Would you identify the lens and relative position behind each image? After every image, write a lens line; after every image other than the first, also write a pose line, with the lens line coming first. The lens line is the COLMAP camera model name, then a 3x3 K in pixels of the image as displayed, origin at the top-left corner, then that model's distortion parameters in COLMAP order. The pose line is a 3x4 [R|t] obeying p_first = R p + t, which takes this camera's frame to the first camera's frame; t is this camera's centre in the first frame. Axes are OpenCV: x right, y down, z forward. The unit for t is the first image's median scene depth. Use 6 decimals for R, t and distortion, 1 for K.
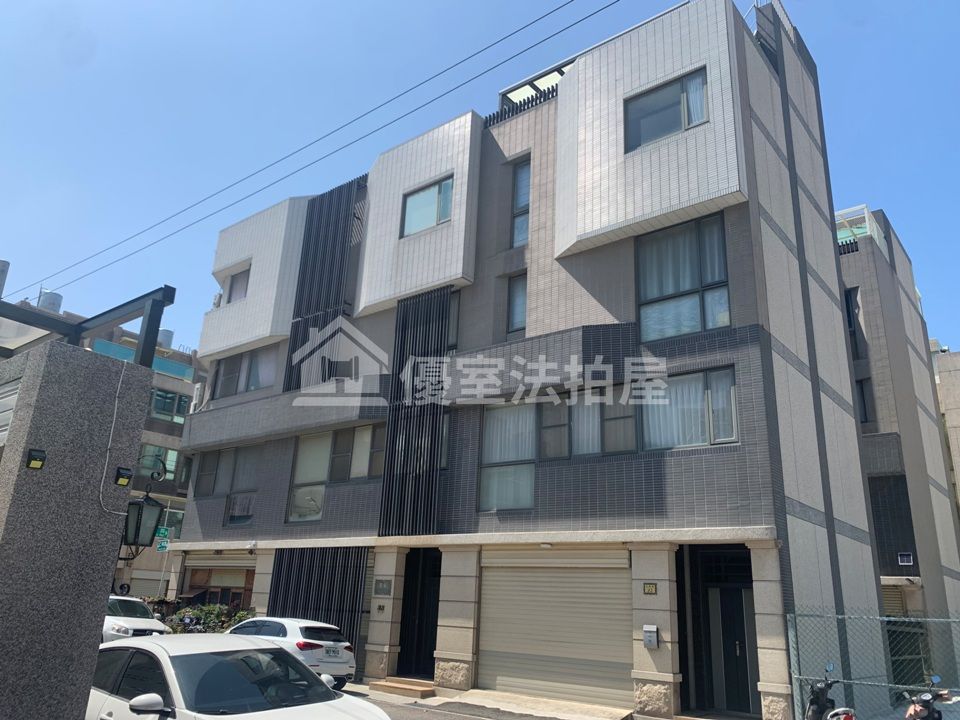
lens RADIAL K [[737.9, 0, 473.1], [0, 737.9, 352.1], [0, 0, 1]] dist [0.080670, -0.162765]
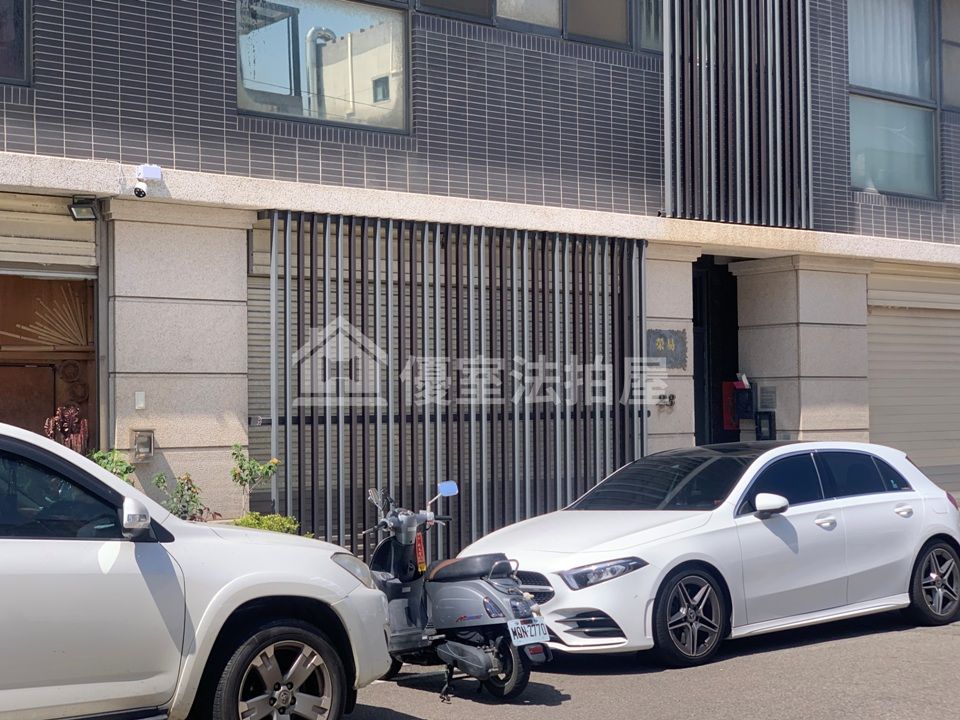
lens RADIAL K [[1458.9, 0, 473.7], [0, 1458.9, 363.4], [0, 0, 1]] dist [0.026566, 0.181051]
pose [[0.227191, -0.020359, 0.973637, -0.918845], [-0.294870, 0.951412, 0.088700, 0.307493], [-0.928136, -0.307248, 0.210149, 1.001724]]
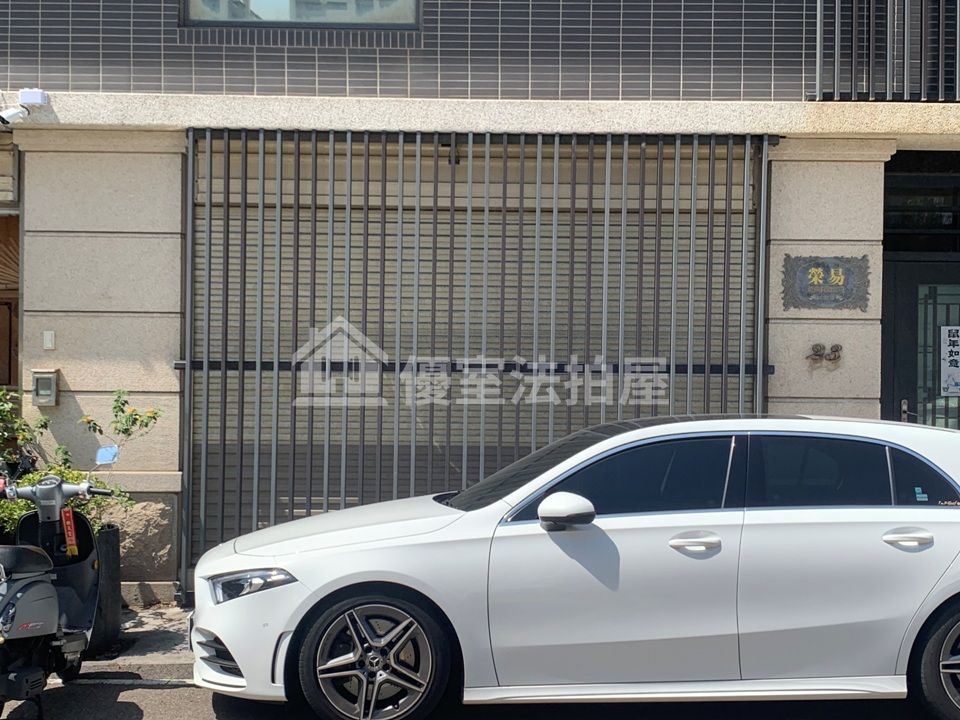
lens RADIAL K [[1256.0, 0, 492.2], [0, 1256.0, 358.6], [0, 0, 1]] dist [0.123926, -0.334478]
pose [[0.764596, -0.041484, 0.643174, -0.553690], [-0.184382, 0.942140, 0.279958, 0.251939], [-0.617573, -0.332644, 0.712707, 0.788468]]
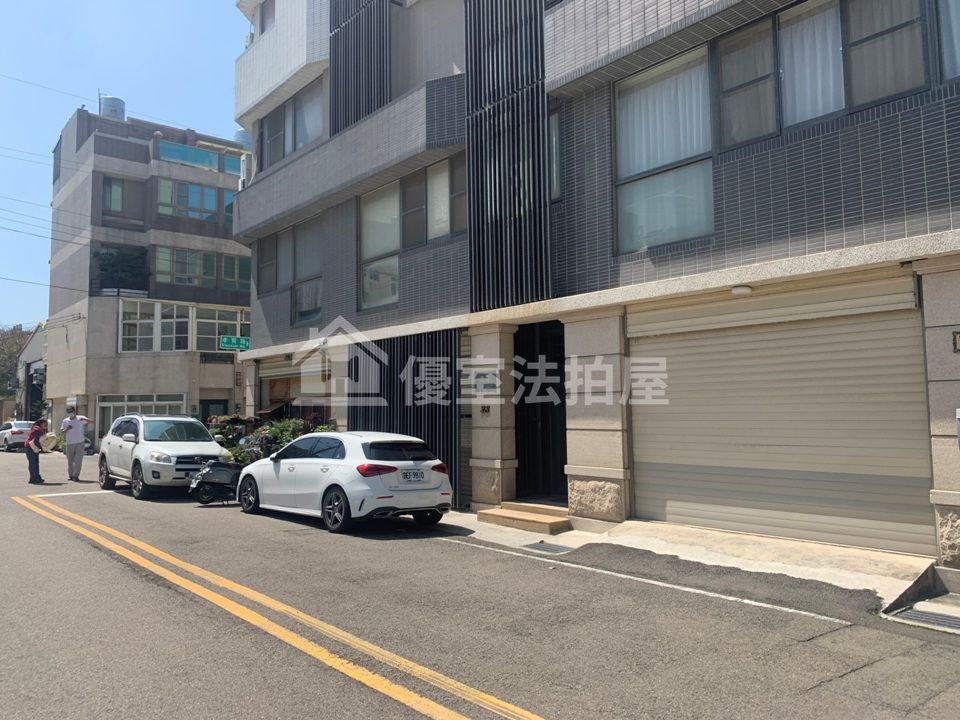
lens RADIAL K [[737.9, 0, 473.1], [0, 737.9, 352.1], [0, 0, 1]] dist [0.080670, -0.162765]
pose [[0.979050, -0.076762, -0.188599, 0.000088], [0.121572, 0.963380, 0.238997, 0.132187], [0.163346, -0.256918, 0.952529, 0.373411]]
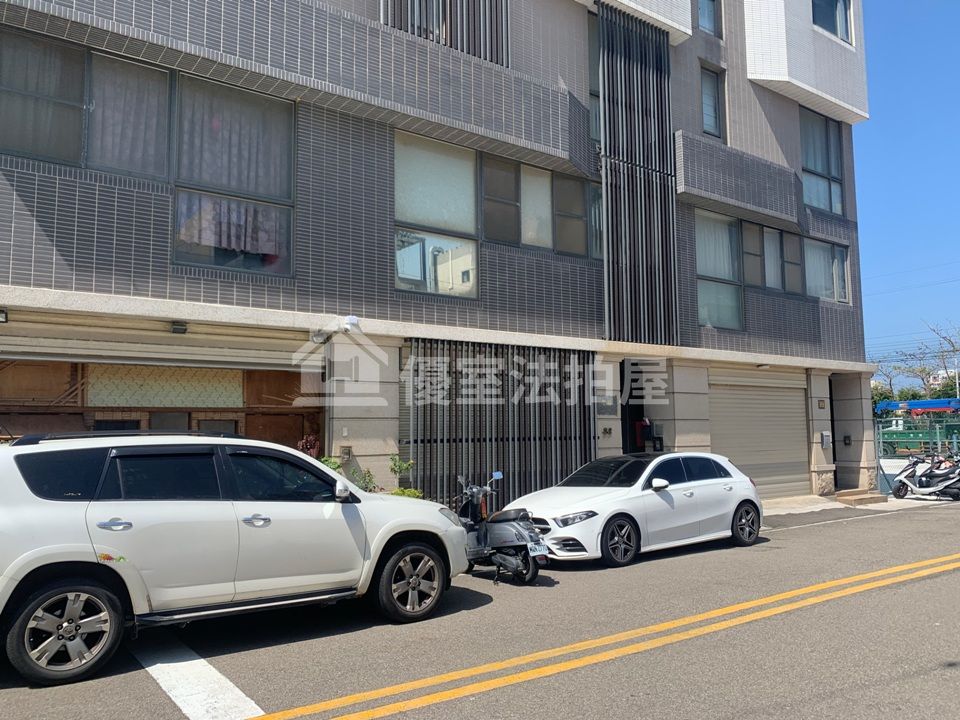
lens RADIAL K [[731.7, 0, 500.3], [0, 731.7, 358.3], [0, 0, 1]] dist [0.096818, -0.169219]
pose [[0.243838, 0.049741, 0.968539, -0.927644], [-0.291588, 0.956235, 0.024300, 0.304982], [-0.924943, -0.288340, 0.247671, 0.998196]]
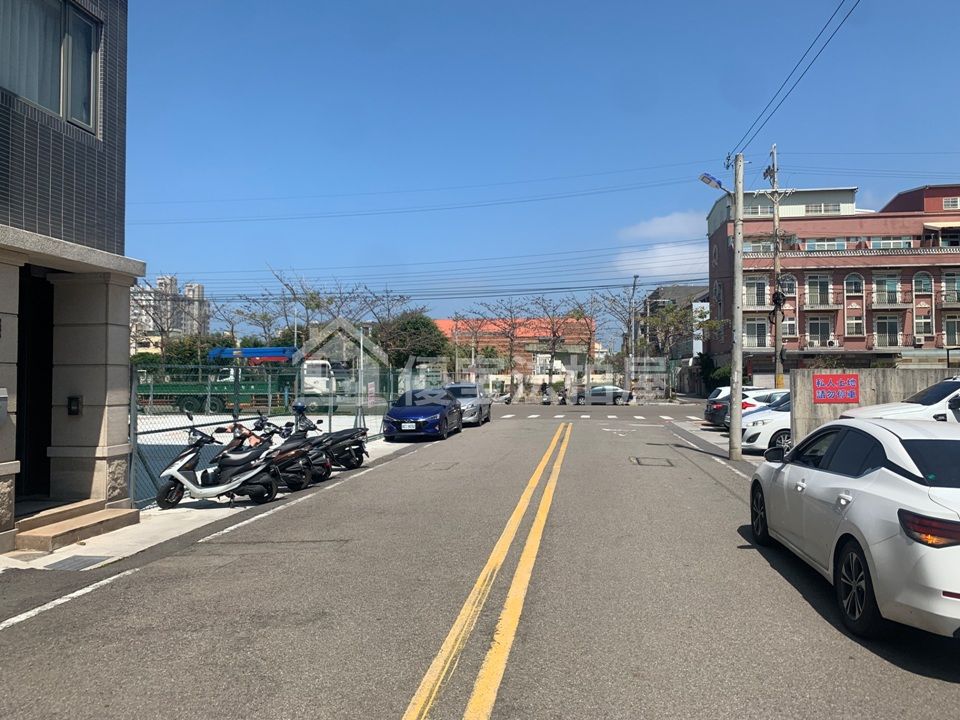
lens RADIAL K [[737.9, 0, 473.1], [0, 737.9, 352.1], [0, 0, 1]] dist [0.080670, -0.162765]
pose [[-0.509984, -0.016026, 0.860034, -0.356103], [-0.301852, 0.939579, -0.161484, 0.258059], [-0.805482, -0.341957, -0.484008, 0.797698]]
